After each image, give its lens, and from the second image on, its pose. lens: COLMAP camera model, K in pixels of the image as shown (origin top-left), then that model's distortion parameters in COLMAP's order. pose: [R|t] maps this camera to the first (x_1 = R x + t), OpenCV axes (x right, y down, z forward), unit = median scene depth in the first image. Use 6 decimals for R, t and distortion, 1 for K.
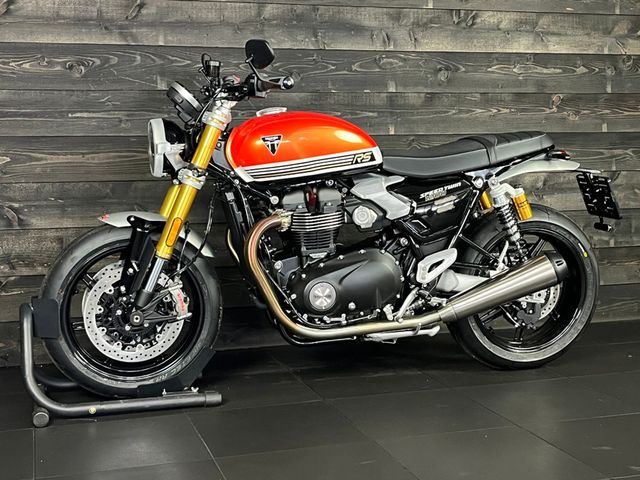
lens RADIAL K [[905.8, 0, 320.0], [0, 905.8, 240.0], [0, 0, 1]] dist [0.100183, -0.047012]
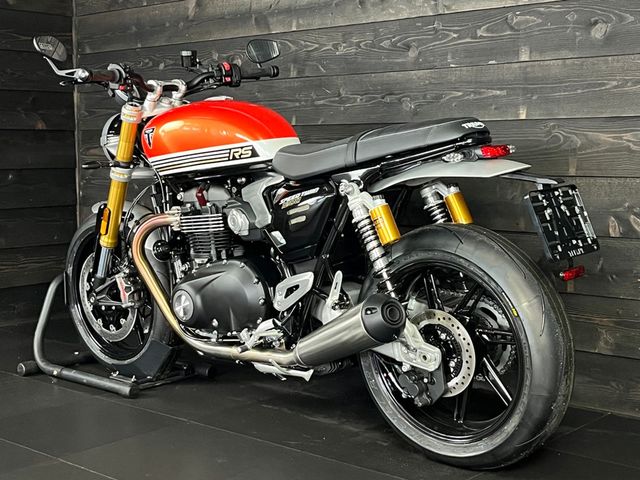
lens RADIAL K [[965.0, 0, 320.0], [0, 965.0, 240.0], [0, 0, 1]] dist [0.085203, -0.138730]
pose [[0.536270, 0.093393, -0.838864, 0.782308], [-0.077323, 0.995116, 0.061359, -0.064780], [0.840497, 0.031958, 0.540872, 0.525629]]
